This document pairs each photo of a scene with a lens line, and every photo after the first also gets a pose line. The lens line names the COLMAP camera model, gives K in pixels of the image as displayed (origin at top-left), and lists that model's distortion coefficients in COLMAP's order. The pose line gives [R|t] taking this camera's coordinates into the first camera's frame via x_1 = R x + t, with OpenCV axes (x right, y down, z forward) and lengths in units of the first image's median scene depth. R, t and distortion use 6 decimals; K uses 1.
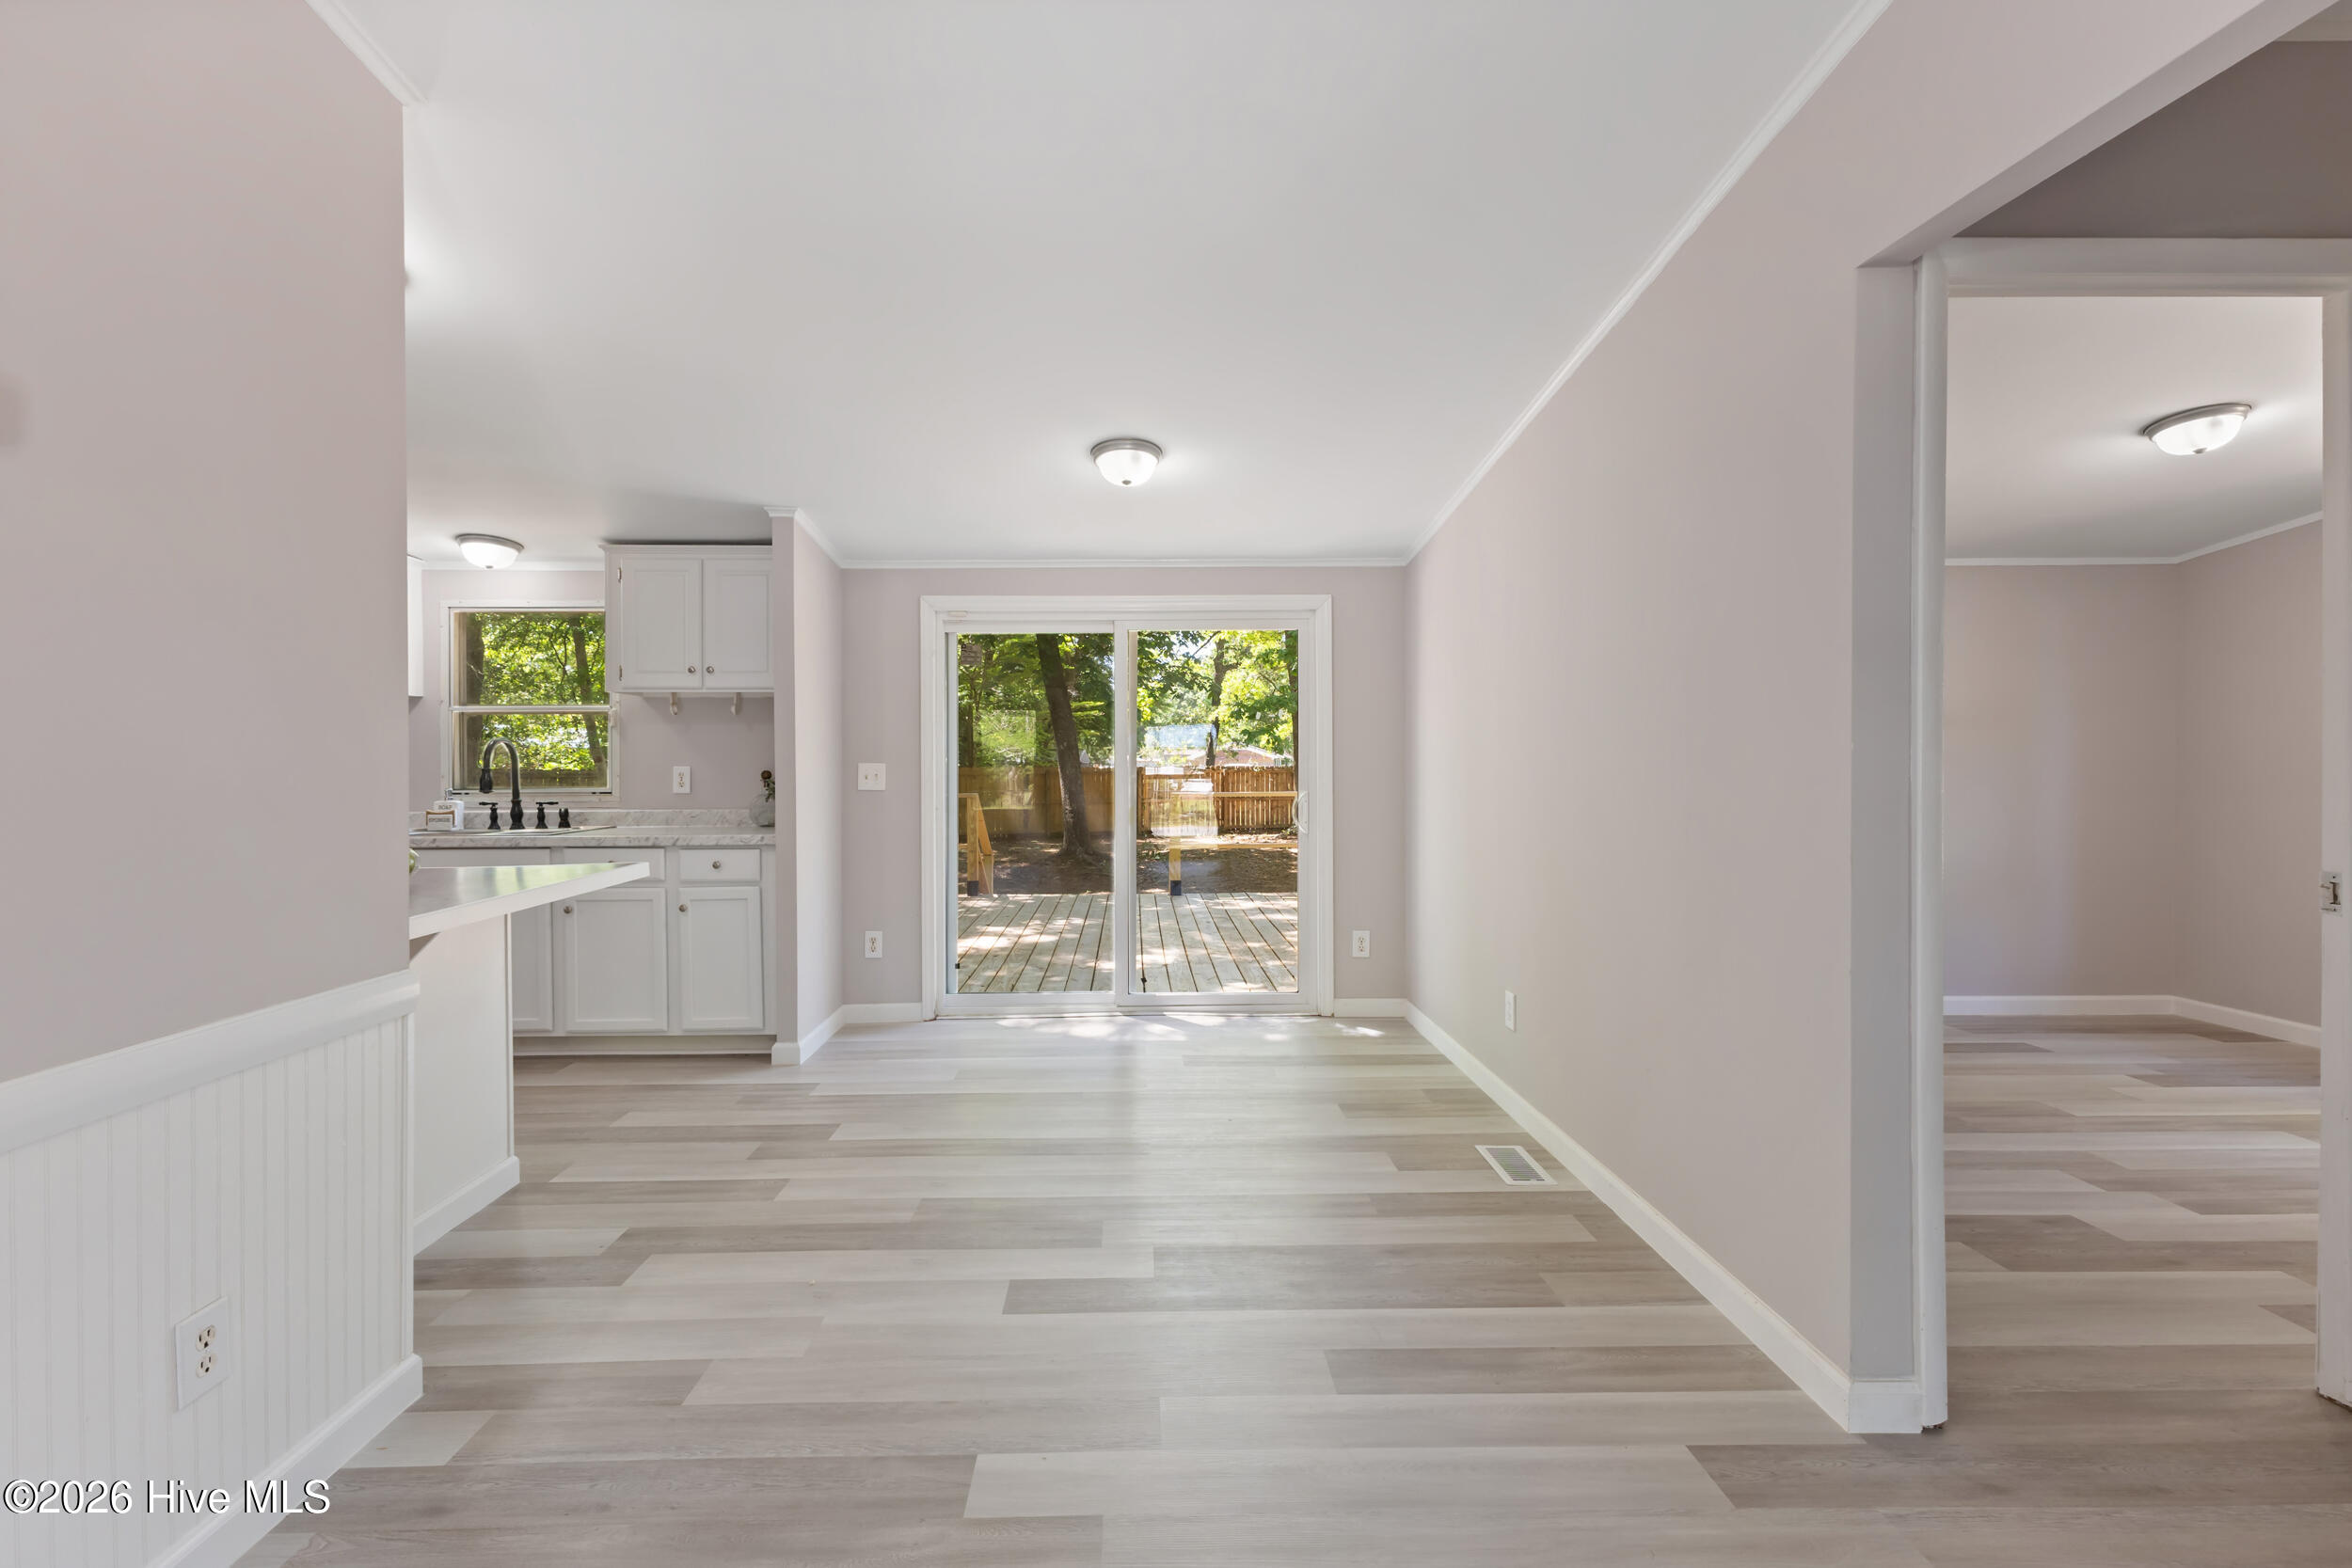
lens RADIAL K [[1024.4, 0, 1145.3], [0, 1024.4, 770.3], [0, 0, 1]] dist [0.012342, -0.002106]
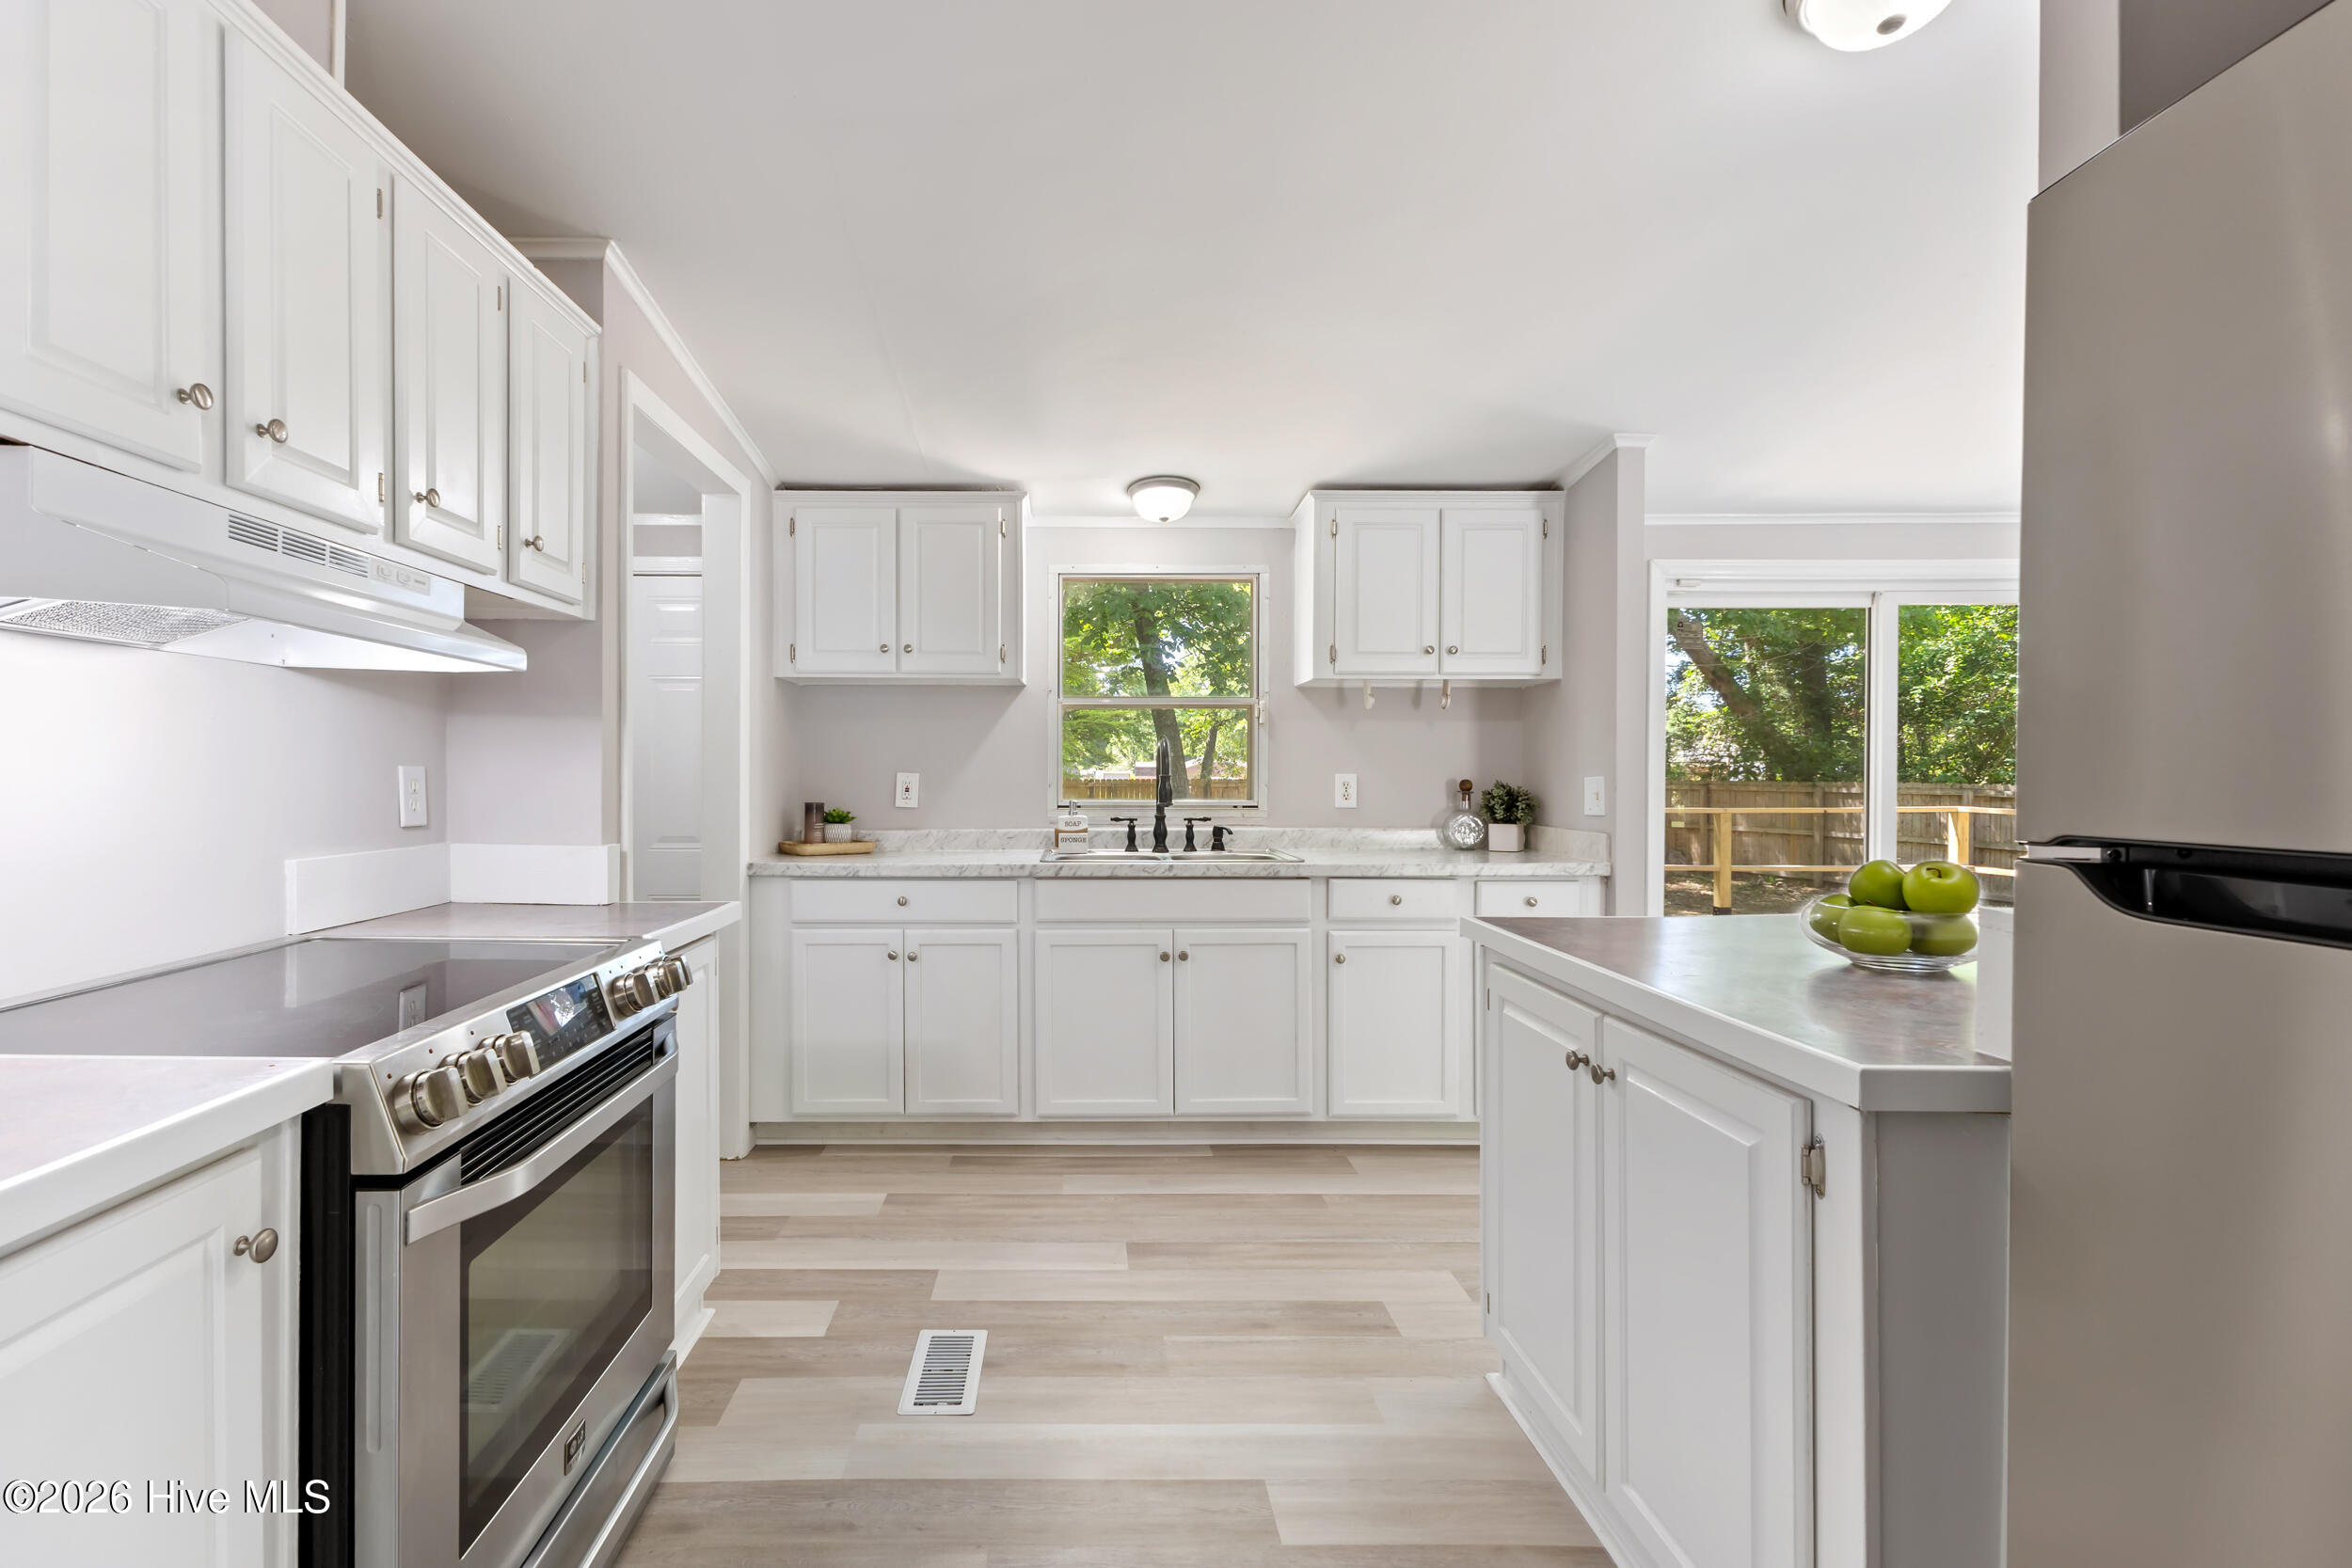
lens RADIAL K [[1024.4, 0, 1085.6], [0, 1024.4, 783.6], [0, 0, 1]] dist [0.012342, -0.002106]
pose [[0.999981, 0.005862, -0.001823, -0.696525], [-0.005869, 0.999975, -0.003914, 0.008486], [0.001800, 0.003924, 0.999991, 0.216443]]
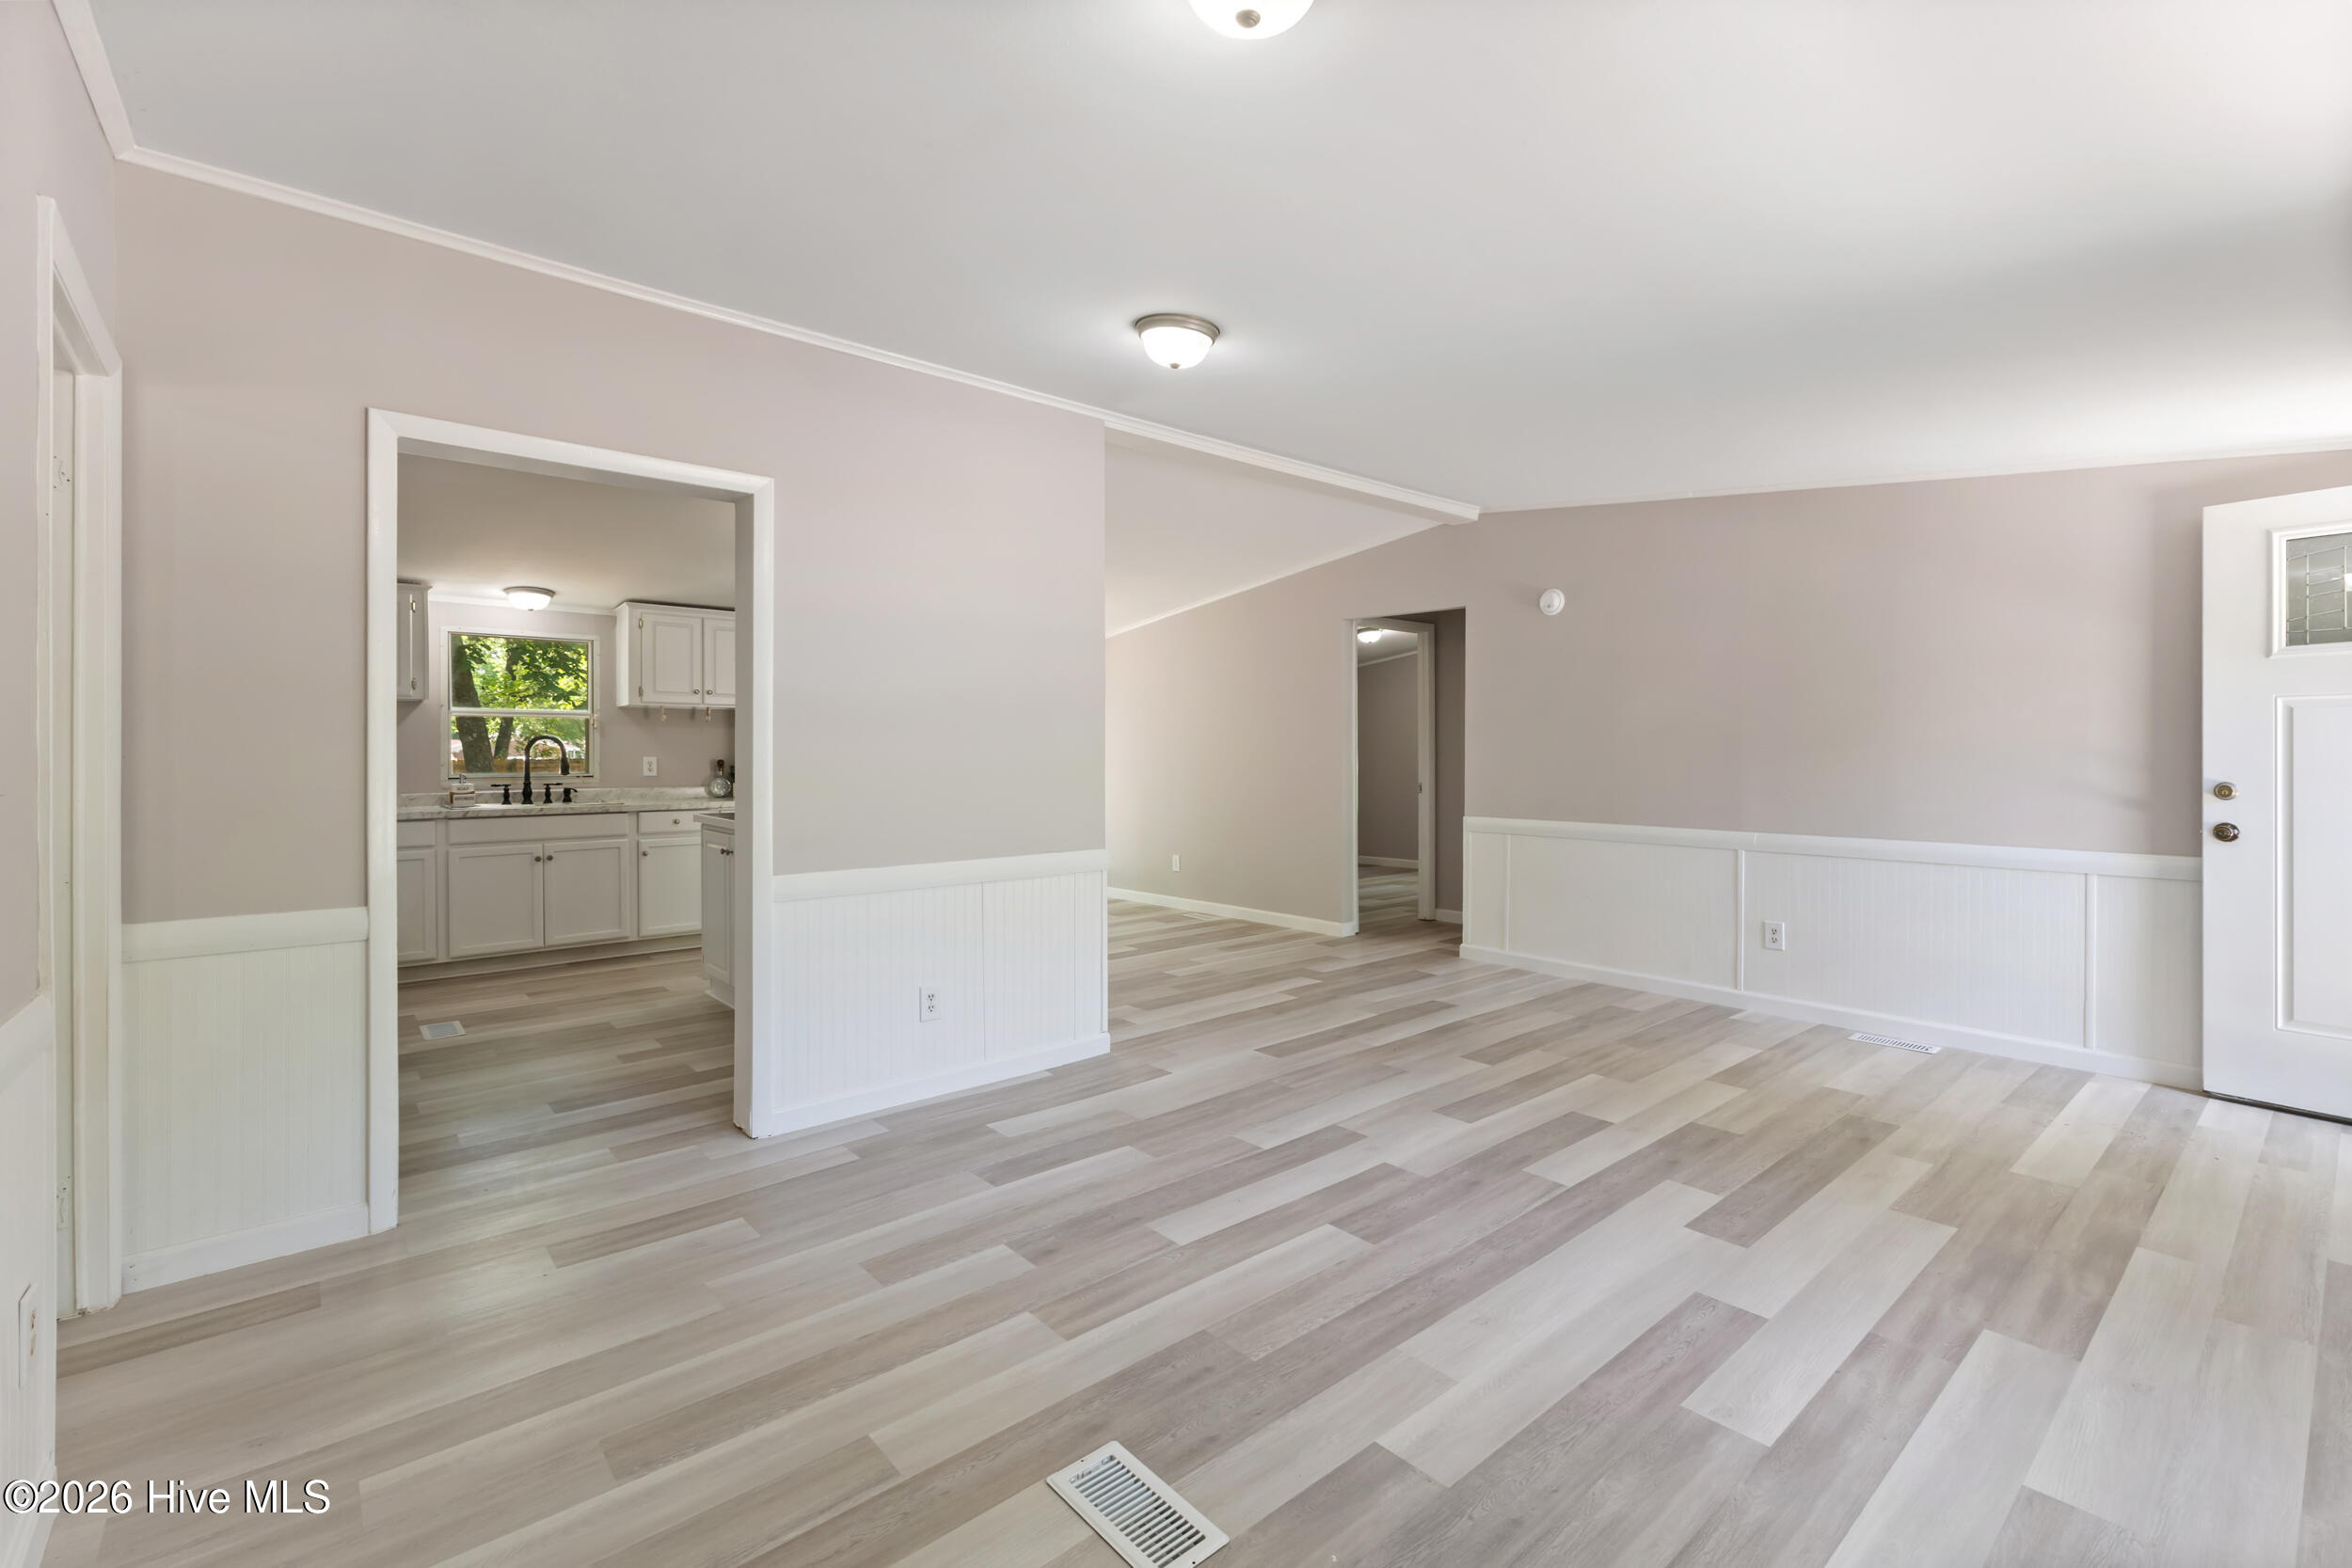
lens RADIAL K [[1024.4, 0, 1181.6], [0, 1024.4, 760.5], [0, 0, 1]] dist [0.012342, -0.002106]
pose [[0.761070, -0.000991, 0.648669, -0.865722], [0.003028, 0.999993, -0.002025, 0.006909], [-0.648662, 0.003505, 0.761068, -0.581783]]
